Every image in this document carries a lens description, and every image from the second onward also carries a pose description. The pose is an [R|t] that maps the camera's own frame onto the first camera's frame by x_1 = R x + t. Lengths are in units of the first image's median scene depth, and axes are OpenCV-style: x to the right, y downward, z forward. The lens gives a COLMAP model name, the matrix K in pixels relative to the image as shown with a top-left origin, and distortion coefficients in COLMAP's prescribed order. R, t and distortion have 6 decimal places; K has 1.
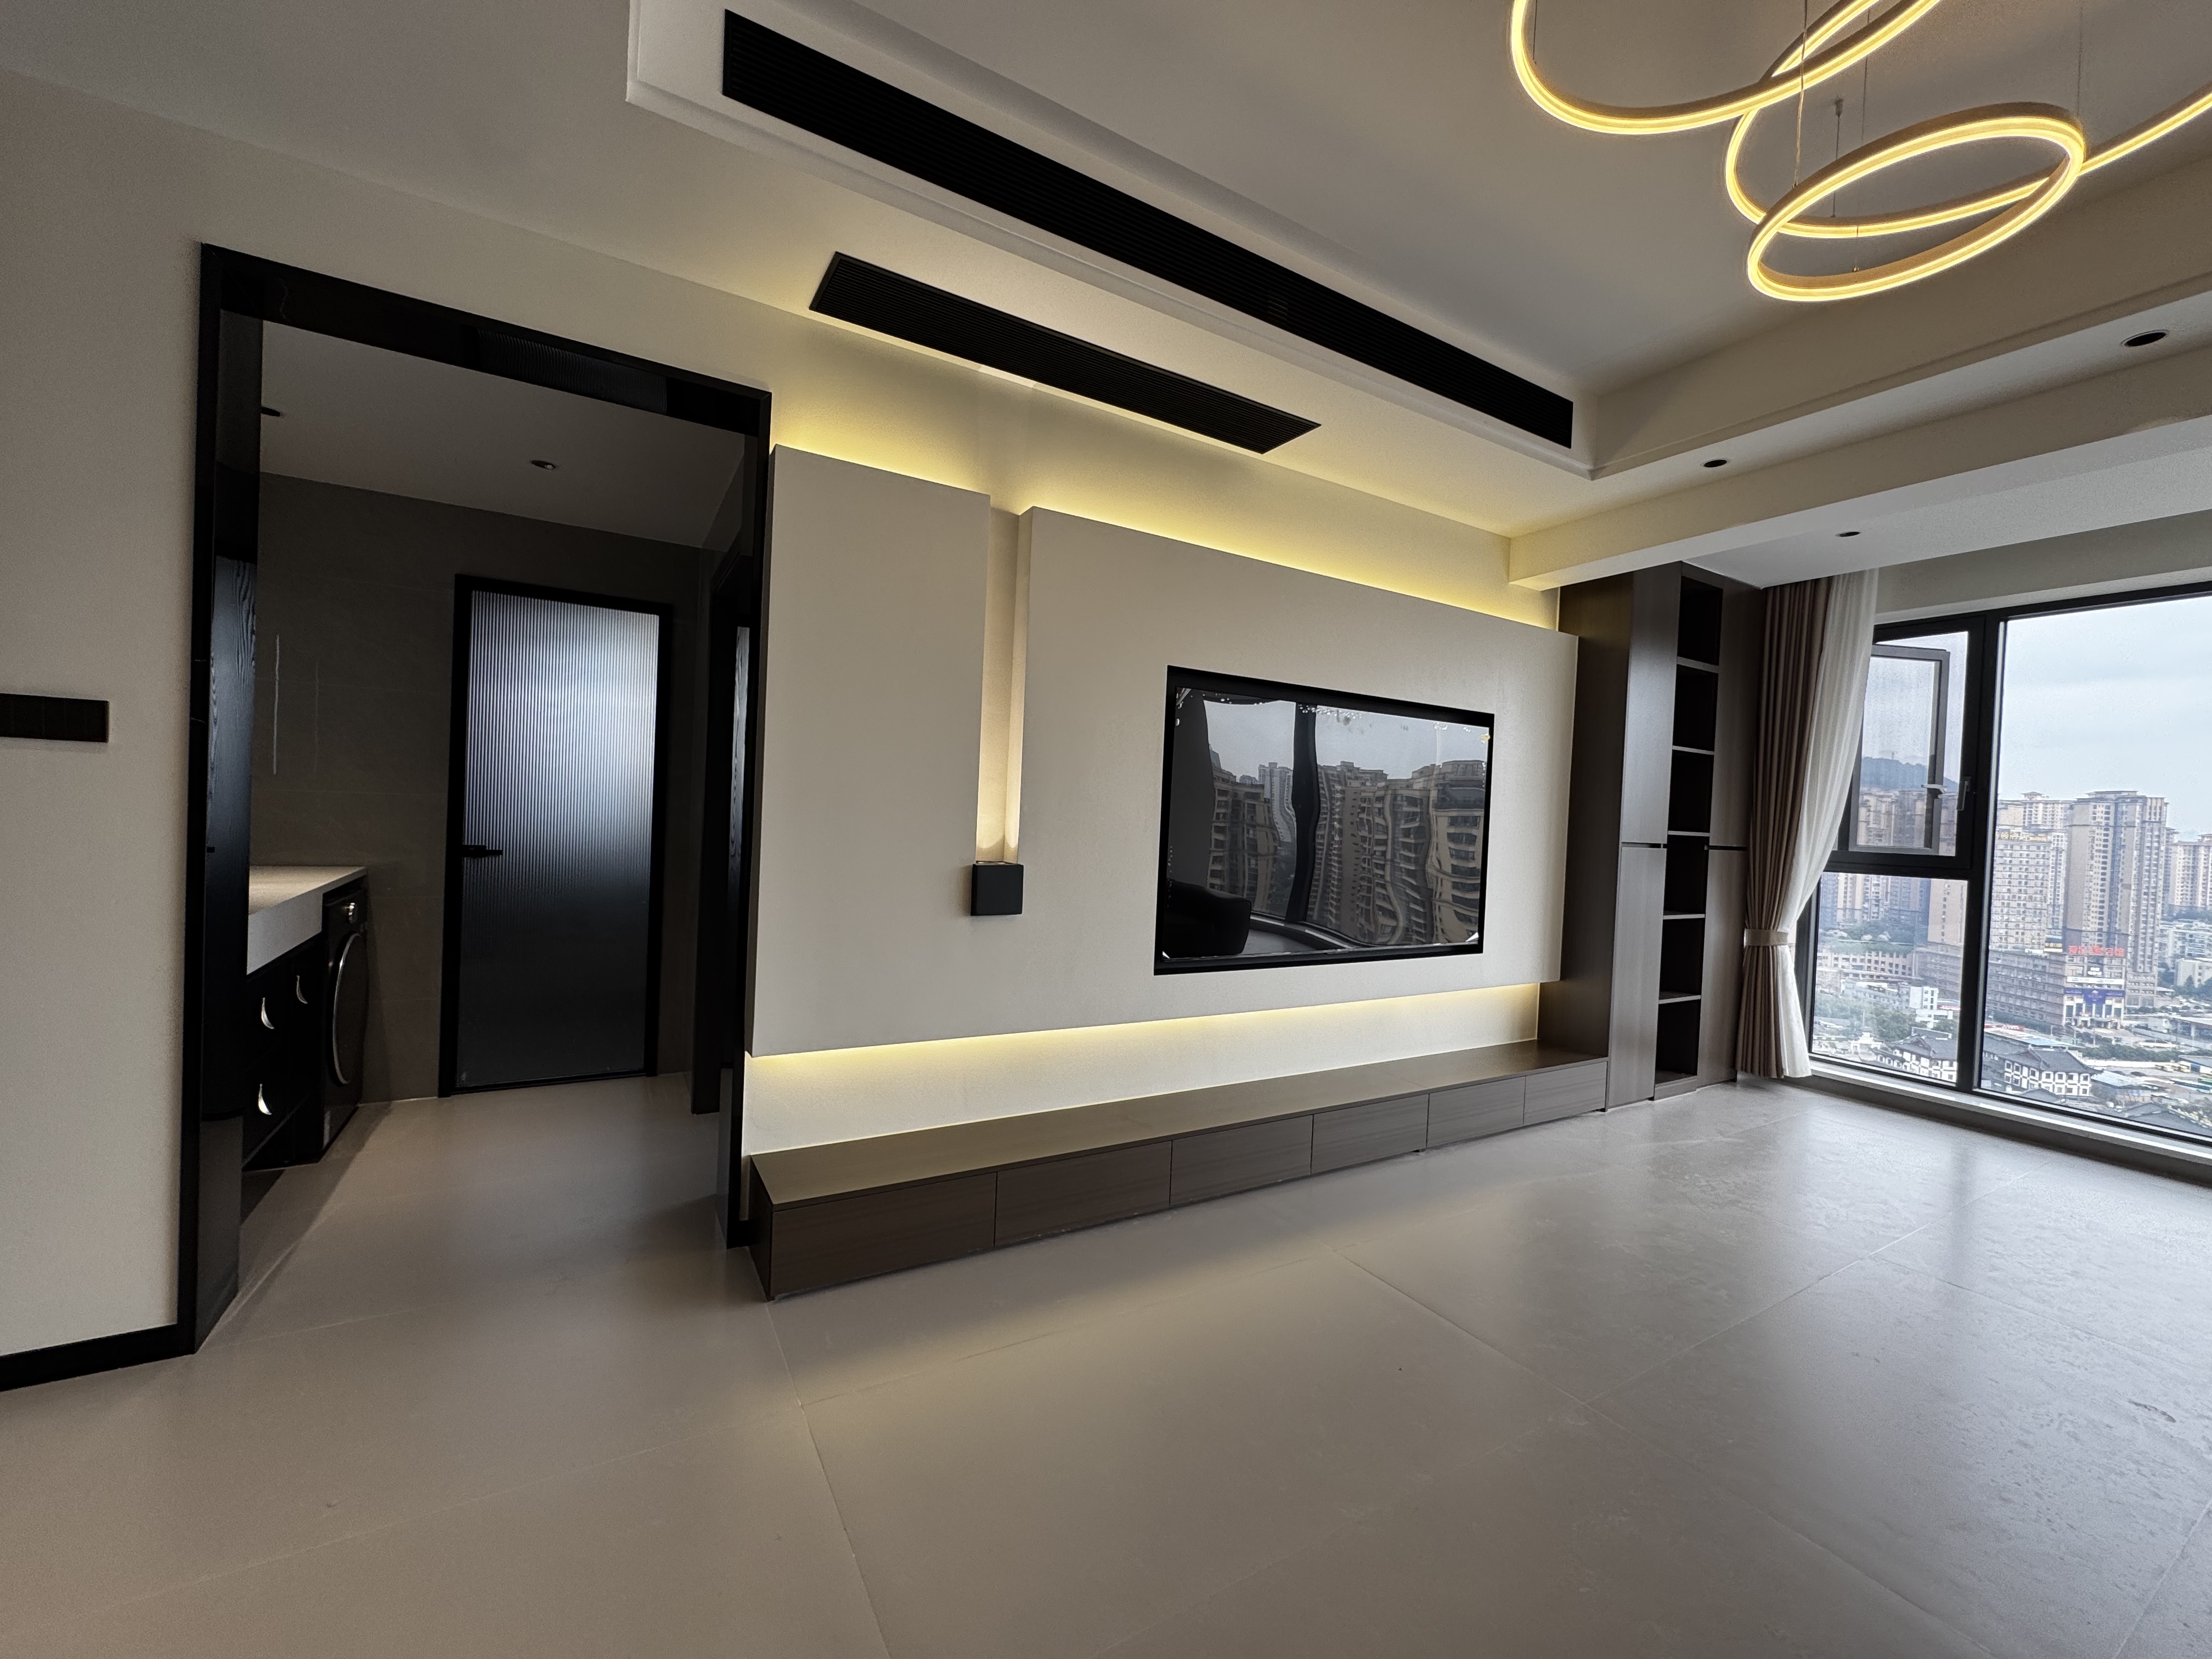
lens RADIAL K [[882.0, 0, 1103.3], [0, 882.0, 831.2], [0, 0, 1]] dist [-0.002035, 0.000245]
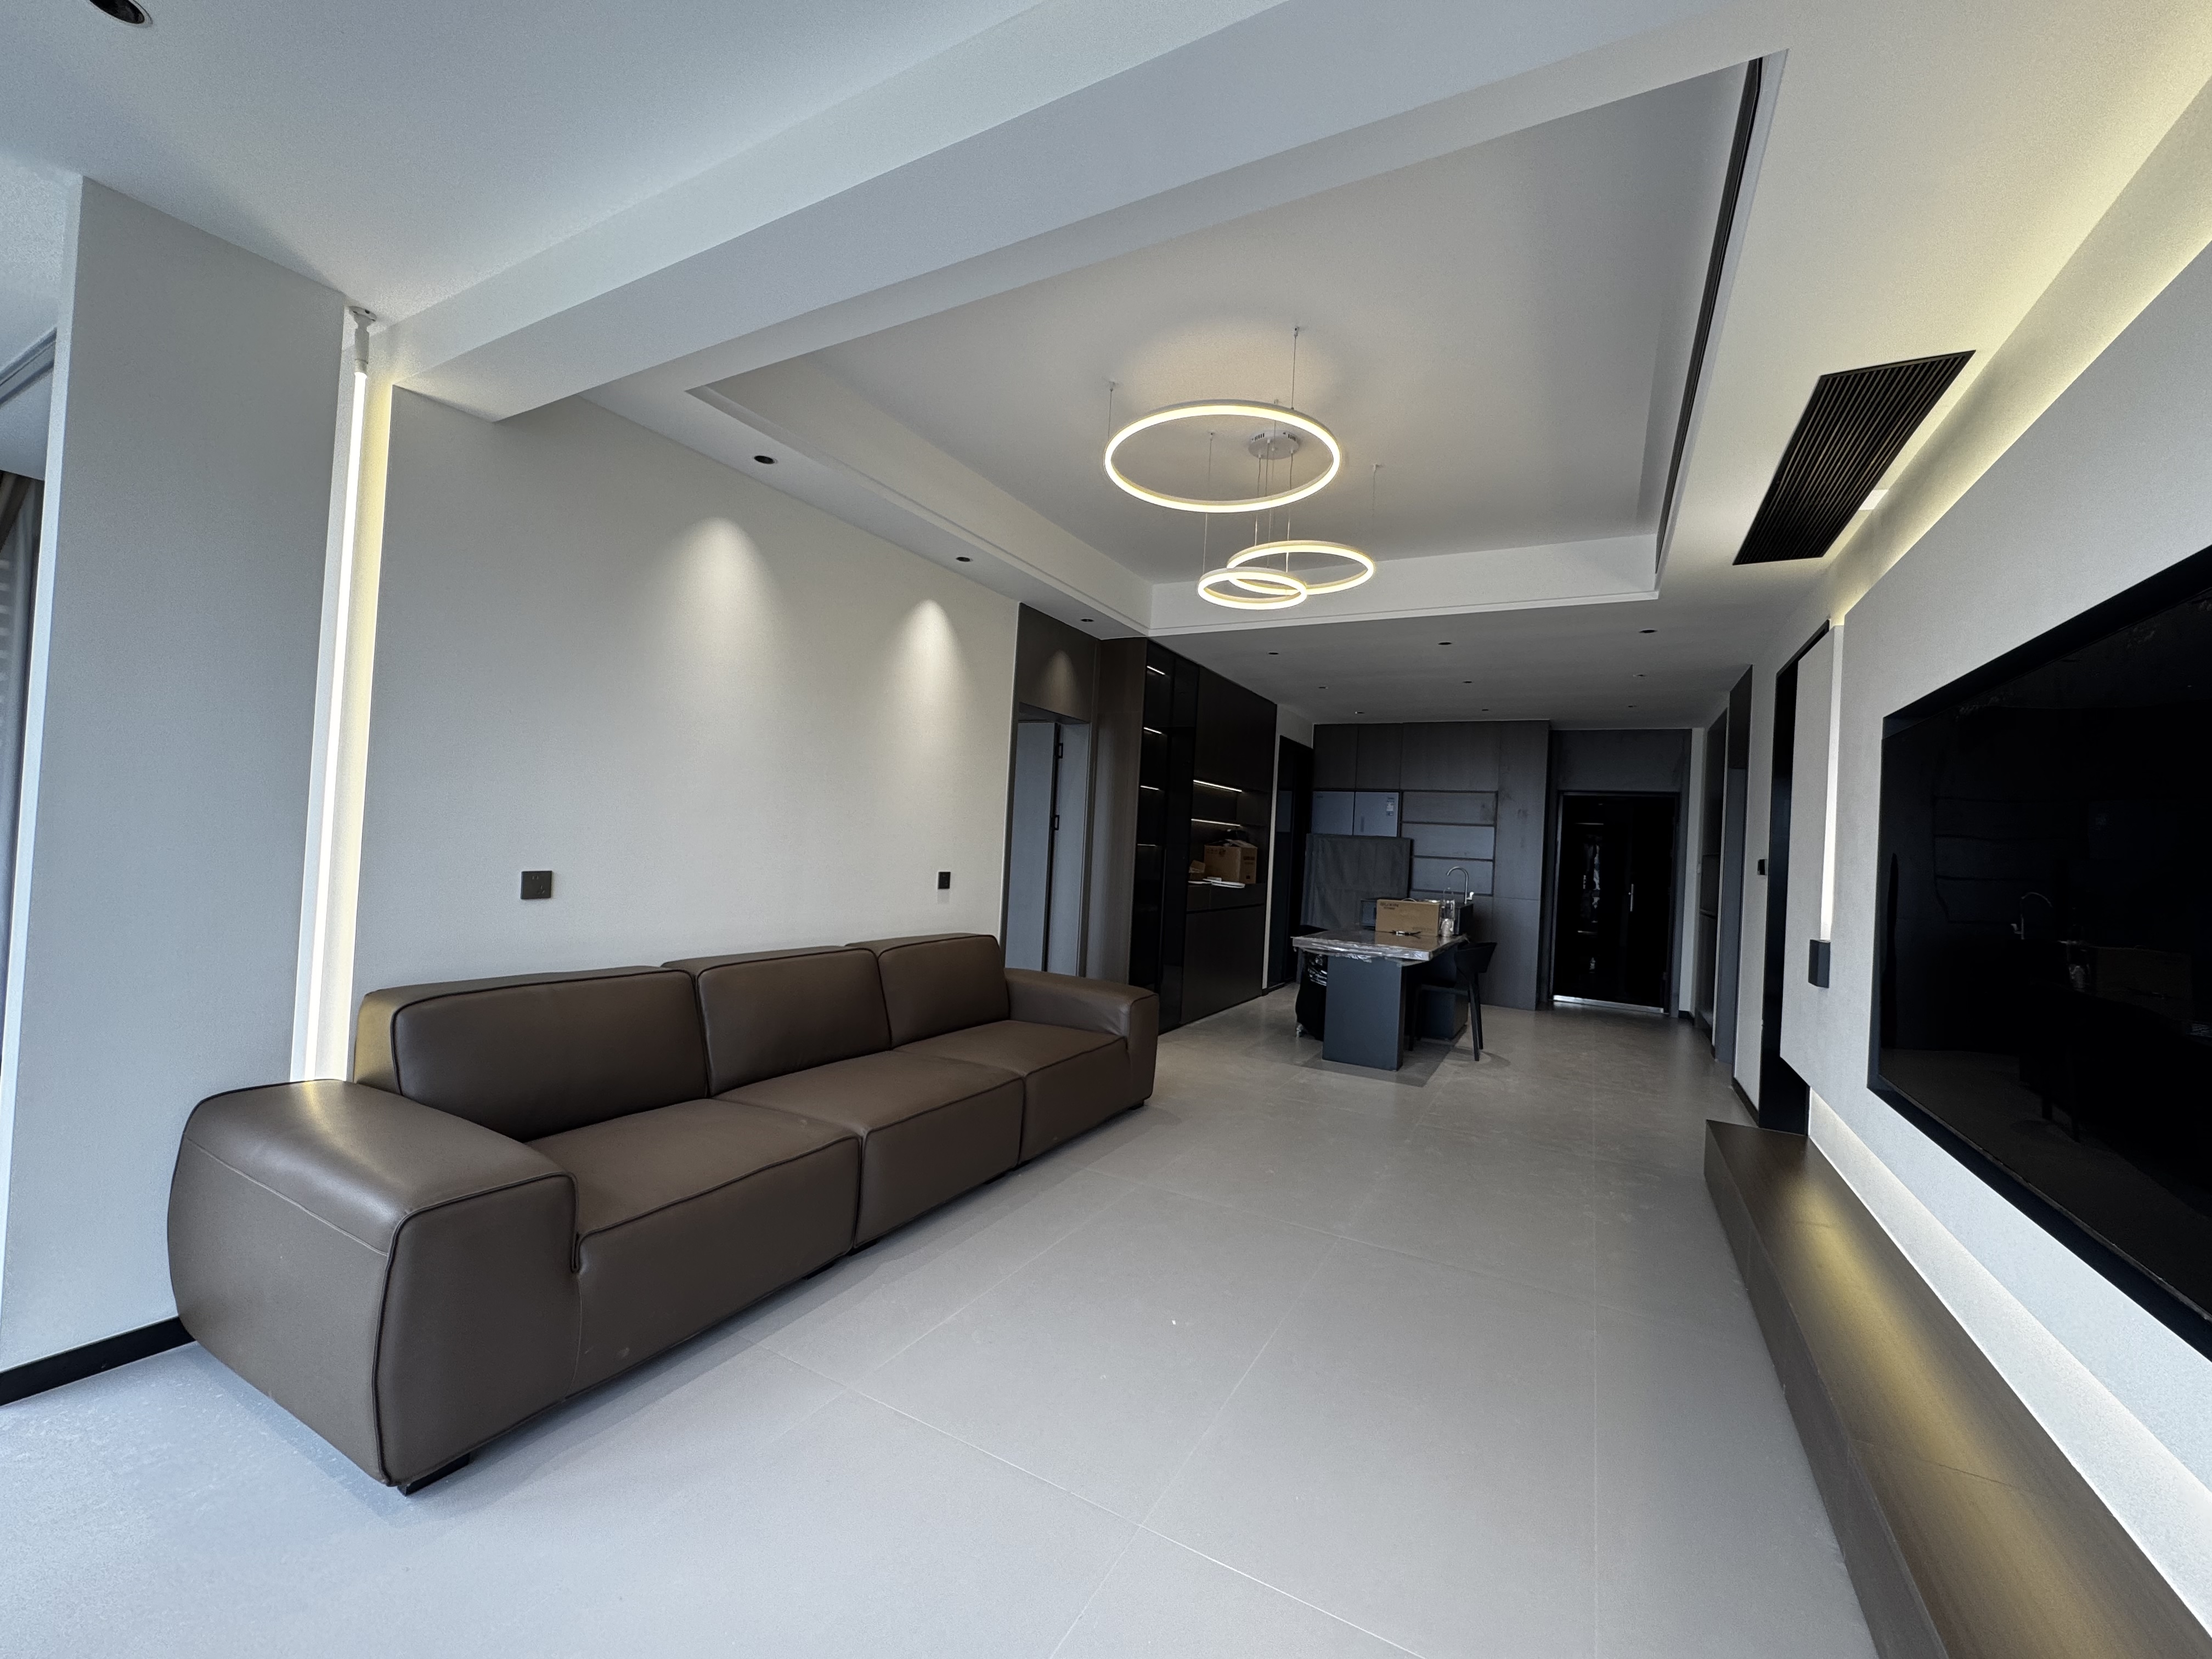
lens RADIAL K [[882.0, 0, 1106.8], [0, 882.0, 832.2], [0, 0, 1]] dist [-0.002035, 0.000245]
pose [[-0.857370, -0.094964, -0.505864, 1.137008], [-0.096374, 0.995069, -0.023459, 0.011228], [0.505598, 0.028639, -0.862294, 1.372136]]
